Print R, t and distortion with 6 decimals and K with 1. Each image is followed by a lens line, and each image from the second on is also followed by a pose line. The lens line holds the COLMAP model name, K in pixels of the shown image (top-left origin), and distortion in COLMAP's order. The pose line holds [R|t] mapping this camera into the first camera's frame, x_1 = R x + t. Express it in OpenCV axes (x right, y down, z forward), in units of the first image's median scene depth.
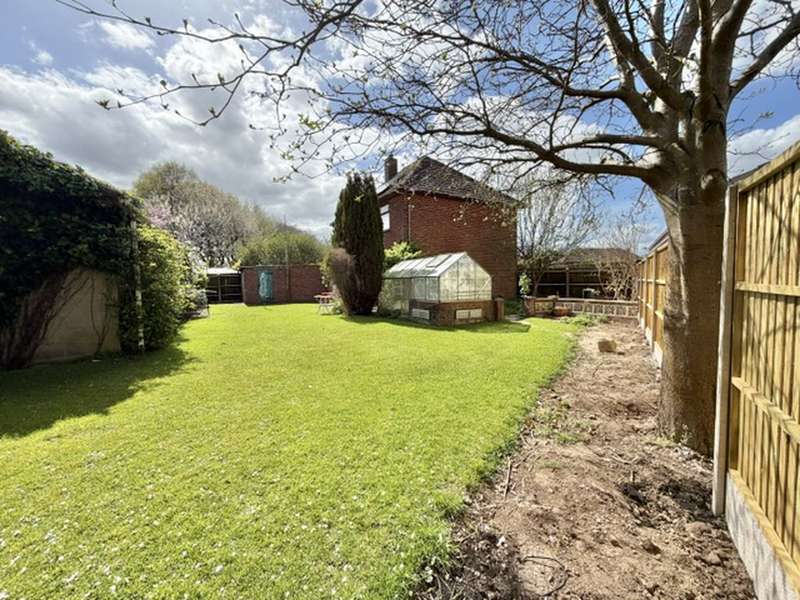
lens RADIAL K [[319.7, 0, 402.8], [0, 319.7, 299.6], [0, 0, 1]] dist [0.012053, -0.000019]
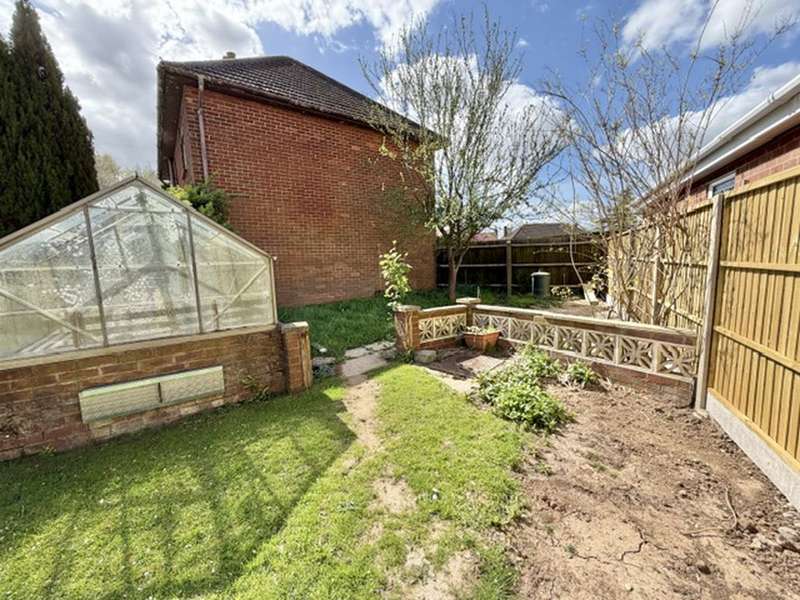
lens RADIAL K [[319.7, 0, 400.0], [0, 319.7, 299.5], [0, 0, 1]] dist [0.012053, -0.000019]
pose [[0.992313, -0.031924, 0.119562, 0.342451], [0.023670, 0.997278, 0.069833, -0.045801], [-0.121465, -0.066466, 0.990368, 0.608978]]
